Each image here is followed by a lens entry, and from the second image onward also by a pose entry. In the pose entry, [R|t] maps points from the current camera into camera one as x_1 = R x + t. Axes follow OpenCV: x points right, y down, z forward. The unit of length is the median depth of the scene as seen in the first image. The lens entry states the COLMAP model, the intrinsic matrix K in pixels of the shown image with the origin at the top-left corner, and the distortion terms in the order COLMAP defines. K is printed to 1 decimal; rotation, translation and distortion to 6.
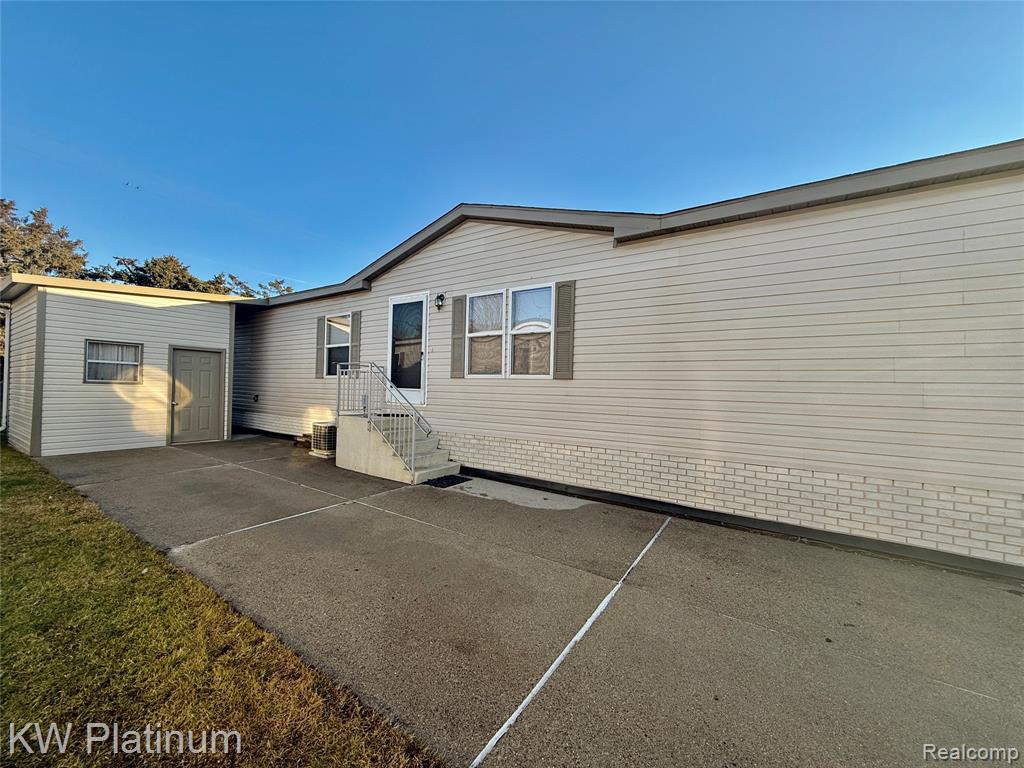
lens RADIAL K [[408.1, 0, 514.0], [0, 408.1, 386.1], [0, 0, 1]] dist [-0.000044, -0.000183]
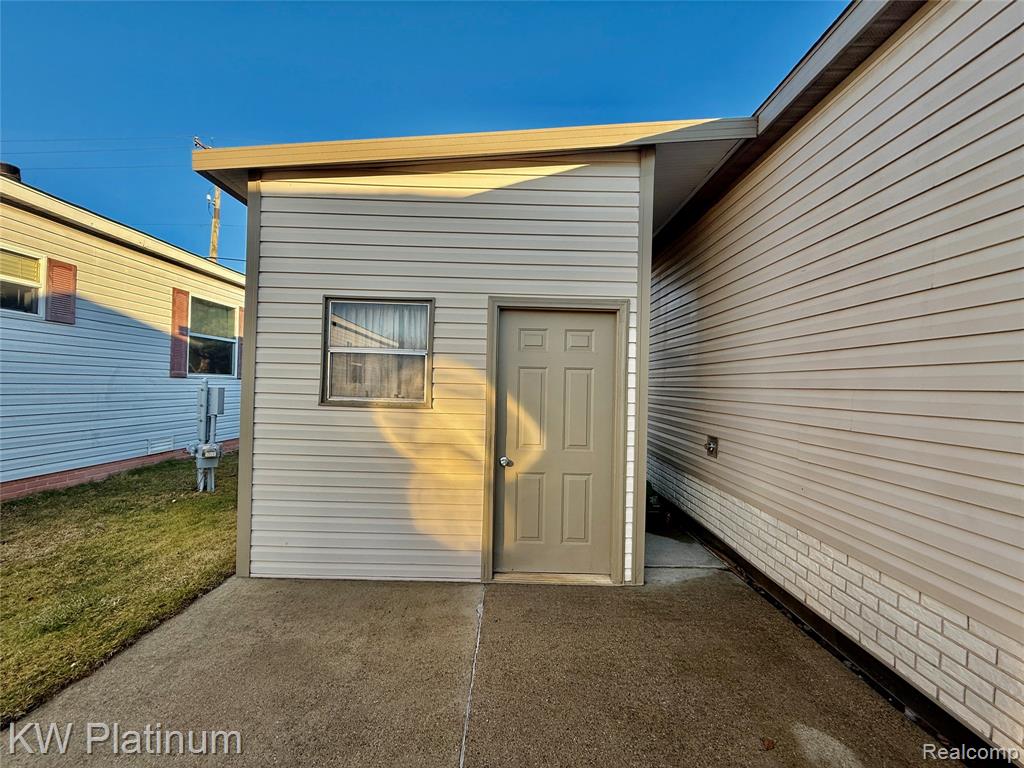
lens RADIAL K [[408.1, 0, 511.6], [0, 408.1, 384.5], [0, 0, 1]] dist [-0.000044, -0.000183]
pose [[0.547690, -0.016003, -0.836528, -0.539422], [-0.009631, 0.999630, -0.025429, -0.016441], [0.836626, 0.021984, 0.547334, 0.826126]]
